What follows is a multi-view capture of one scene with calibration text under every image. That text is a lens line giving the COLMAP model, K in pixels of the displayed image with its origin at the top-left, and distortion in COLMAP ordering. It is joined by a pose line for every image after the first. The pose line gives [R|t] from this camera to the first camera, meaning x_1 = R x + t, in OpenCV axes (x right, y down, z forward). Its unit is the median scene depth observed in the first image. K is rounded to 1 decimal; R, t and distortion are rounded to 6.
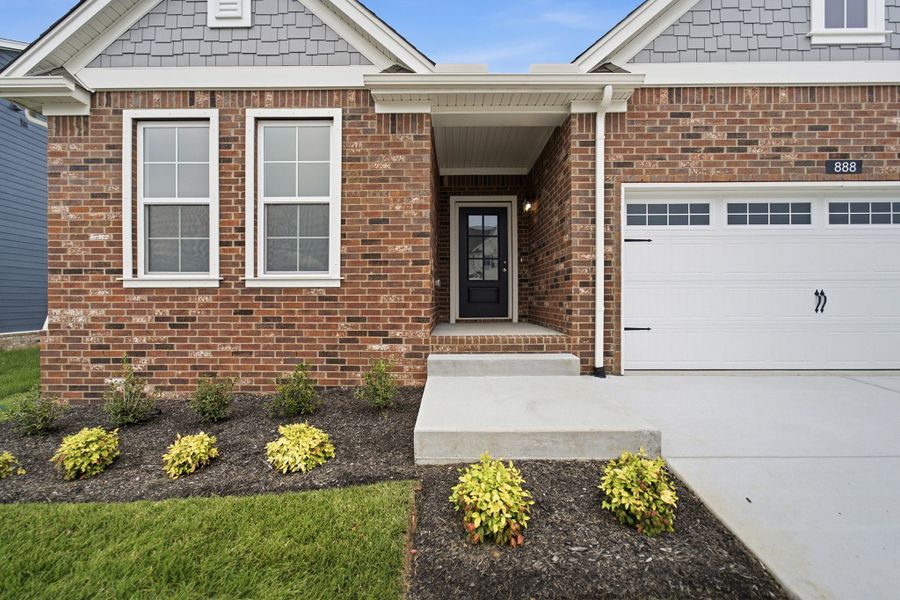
lens RADIAL K [[375.0, 0, 454.2], [0, 375.0, 307.9], [0, 0, 1]] dist [0.006407, 0.001925]
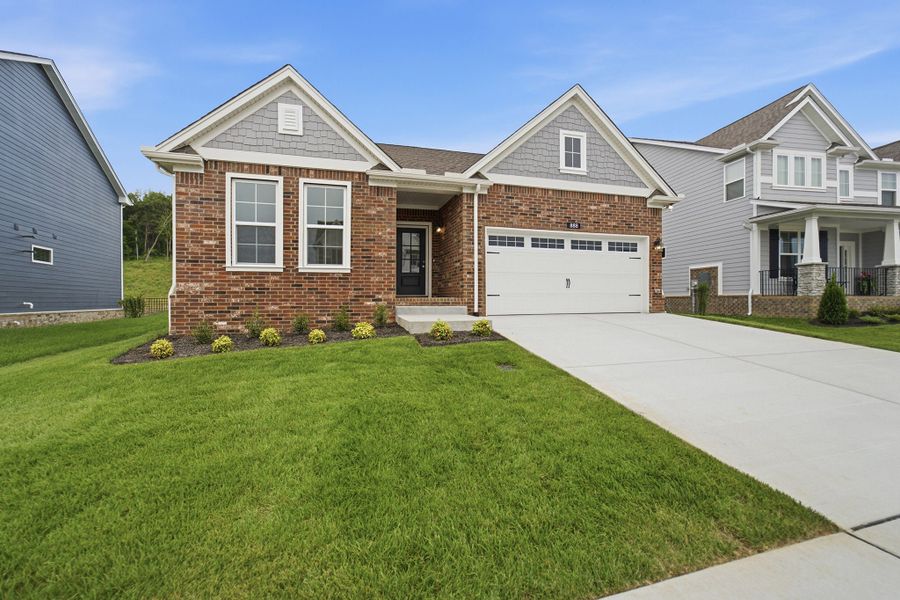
lens RADIAL K [[375.0, 0, 447.0], [0, 375.0, 305.1], [0, 0, 1]] dist [0.006407, 0.001925]
pose [[0.963916, -0.005119, 0.266159, -0.339671], [0.004776, 0.999987, 0.001937, 0.110646], [-0.266165, -0.000596, 0.963927, -1.011434]]
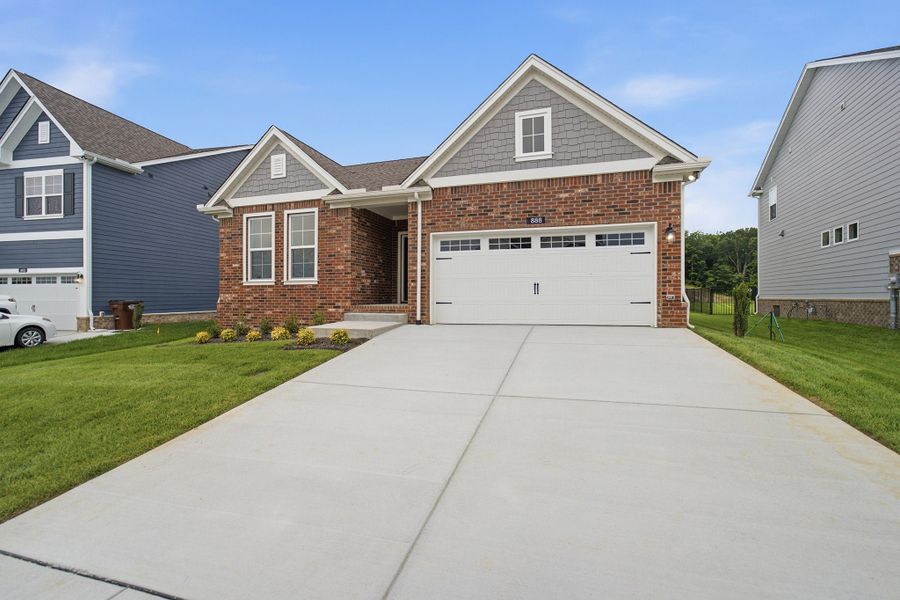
lens RADIAL K [[375.0, 0, 448.4], [0, 375.0, 300.5], [0, 0, 1]] dist [0.006407, 0.001925]
pose [[0.958675, -0.000520, -0.284503, 1.130627], [-0.001239, 0.999981, -0.006003, 0.058892], [0.284501, 0.006107, 0.958656, -0.992840]]
